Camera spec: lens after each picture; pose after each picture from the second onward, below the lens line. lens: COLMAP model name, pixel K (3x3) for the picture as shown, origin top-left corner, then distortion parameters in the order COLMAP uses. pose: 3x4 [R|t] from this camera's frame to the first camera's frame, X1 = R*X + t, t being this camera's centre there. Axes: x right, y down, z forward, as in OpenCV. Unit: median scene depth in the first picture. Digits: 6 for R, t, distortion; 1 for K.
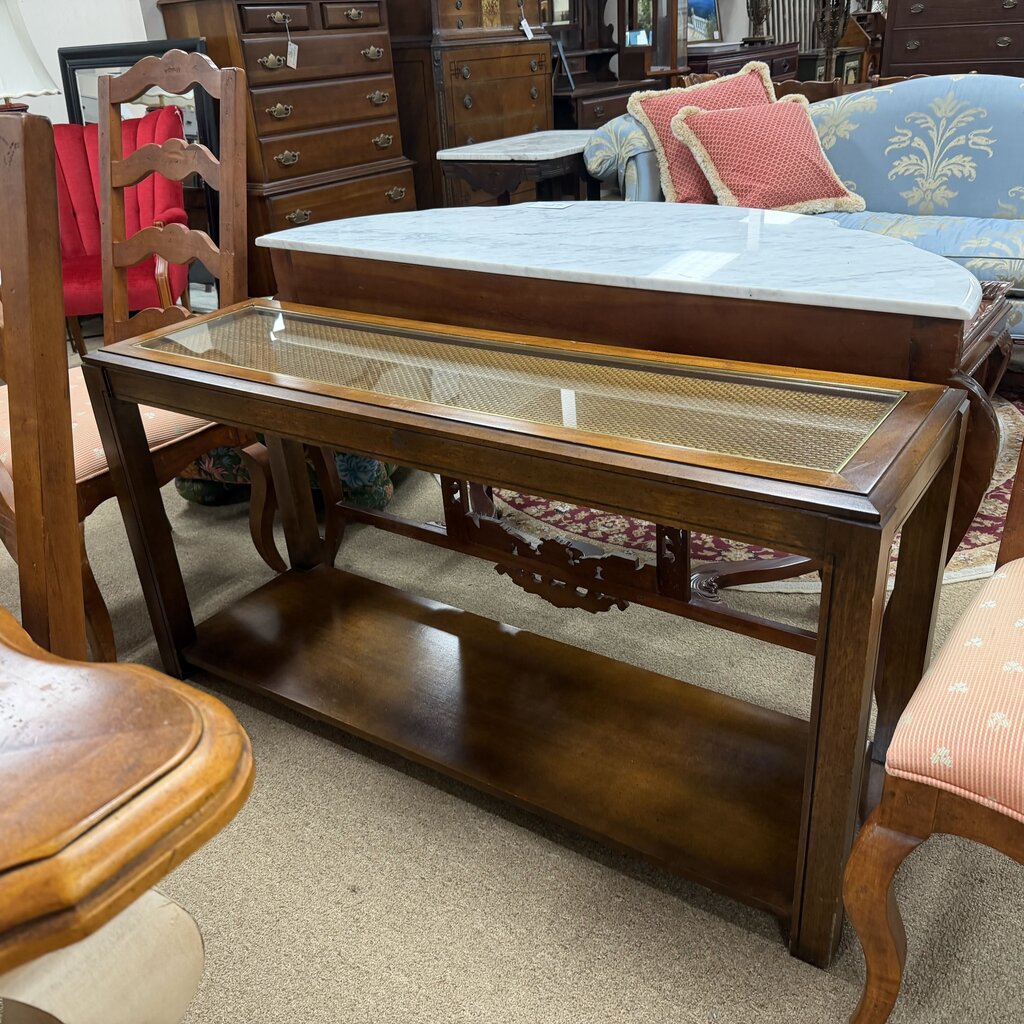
lens RADIAL K [[970.4, 0, 510.8], [0, 970.4, 514.5], [0, 0, 1]] dist [-0.021317, 0.000000]
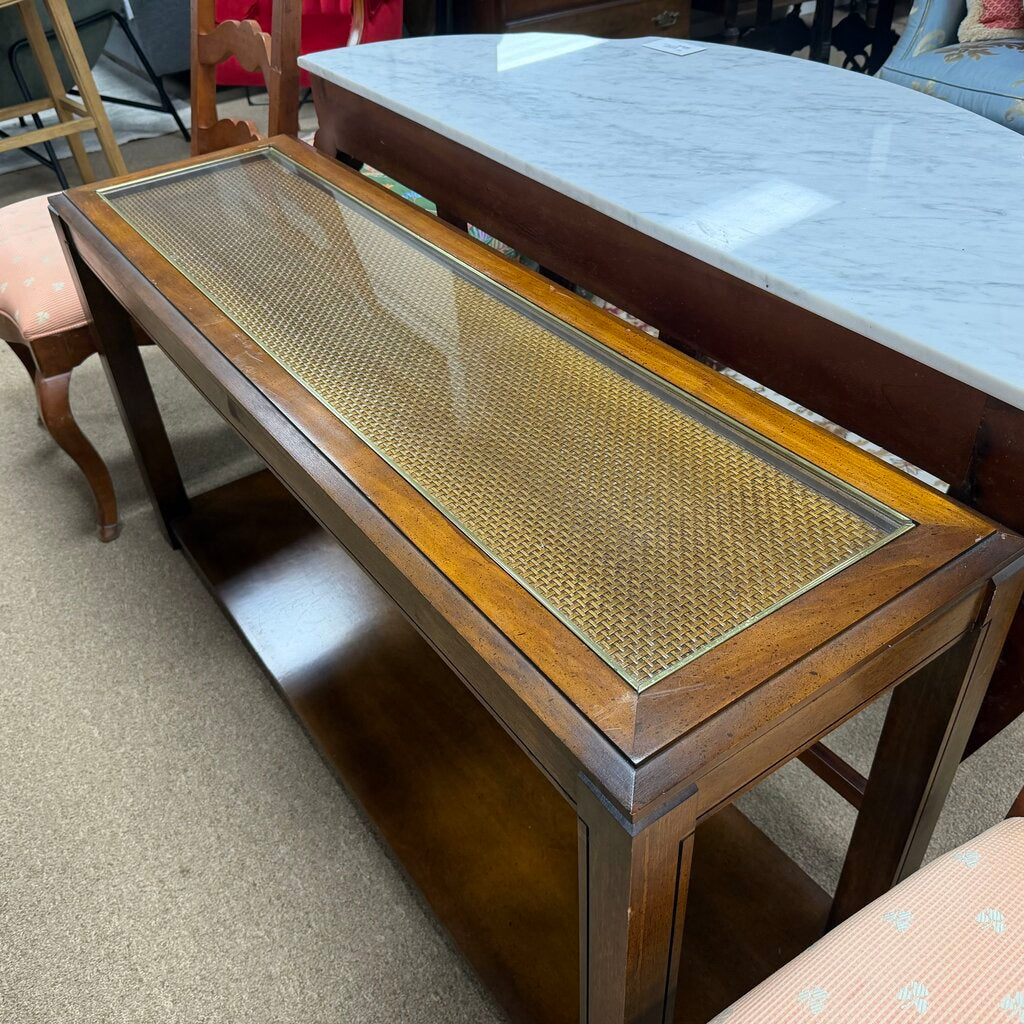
lens RADIAL K [[970.4, 0, 515.6], [0, 970.4, 508.4], [0, 0, 1]] dist [-0.021317, 0.000000]
pose [[0.934844, 0.234020, -0.267022, 0.267643], [-0.169873, 0.955187, 0.242407, -0.191002], [0.311784, -0.181253, 0.932705, 0.295588]]
